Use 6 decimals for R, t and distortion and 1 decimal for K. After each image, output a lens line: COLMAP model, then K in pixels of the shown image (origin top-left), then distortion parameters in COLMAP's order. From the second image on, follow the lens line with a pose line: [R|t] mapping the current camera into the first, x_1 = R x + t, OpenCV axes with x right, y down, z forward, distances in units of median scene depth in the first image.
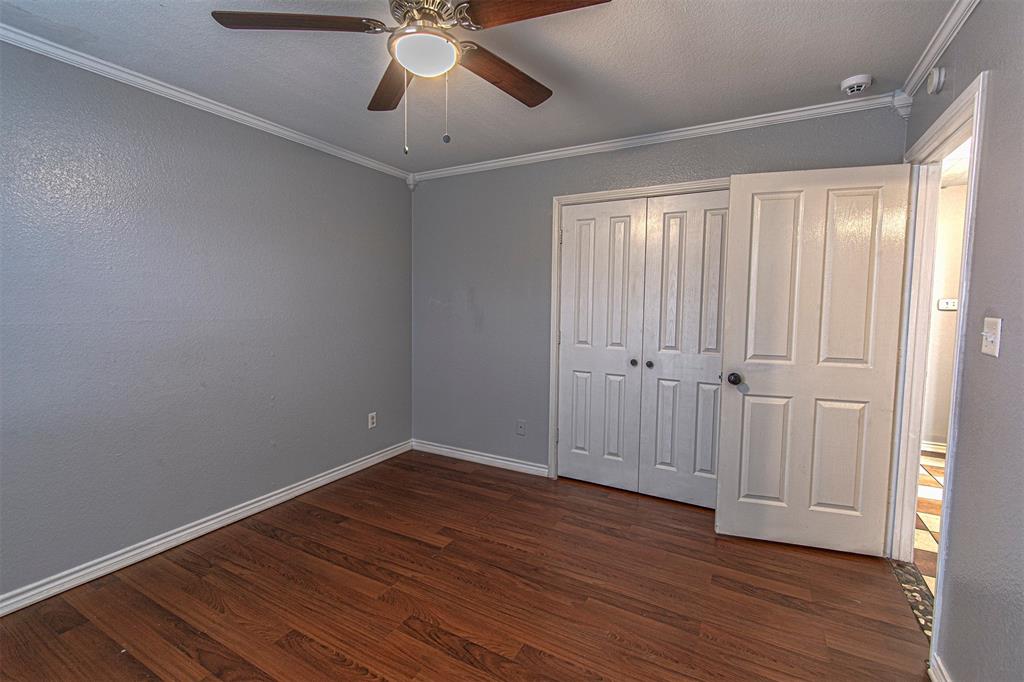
lens RADIAL K [[454.8, 0, 509.3], [0, 454.8, 336.2], [0, 0, 1]] dist [0.008867, -0.003331]
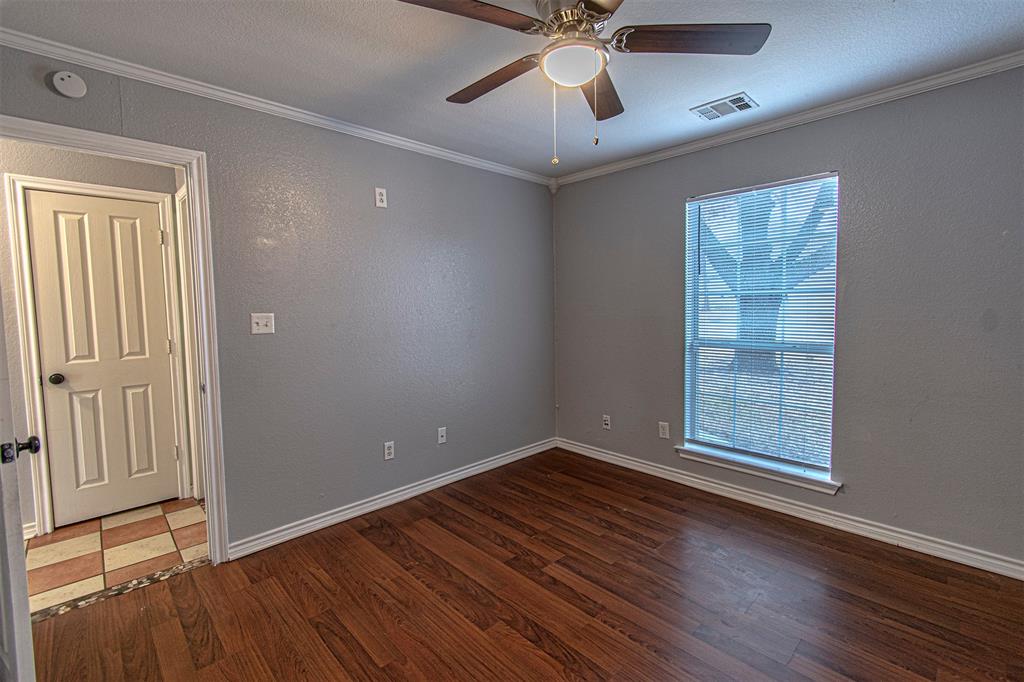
lens RADIAL K [[454.8, 0, 508.4], [0, 454.8, 334.8], [0, 0, 1]] dist [0.008867, -0.003331]
pose [[-0.955510, -0.015579, 0.294548, -0.216769], [0.027576, 0.989512, 0.141792, -0.097915], [-0.293667, 0.143606, -0.945059, 1.276989]]
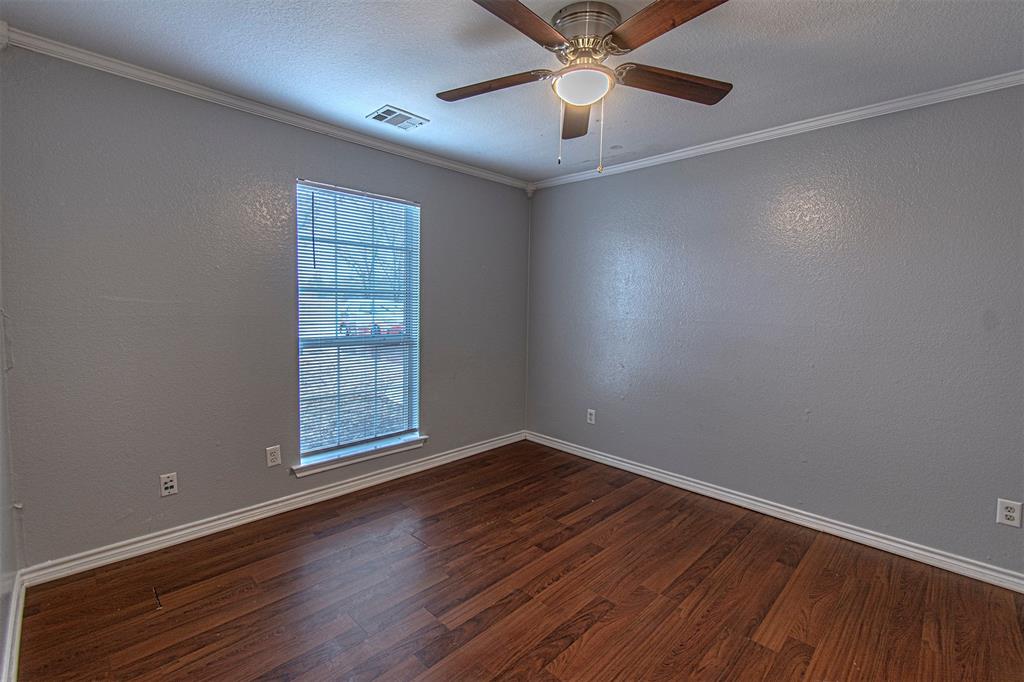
lens RADIAL K [[454.8, 0, 512.9], [0, 454.8, 336.3], [0, 0, 1]] dist [0.008867, -0.003331]
pose [[-0.259924, 0.061290, -0.963682, 0.603622], [-0.092649, 0.991797, 0.088067, -0.050239], [0.961174, 0.112175, -0.252114, 0.717051]]
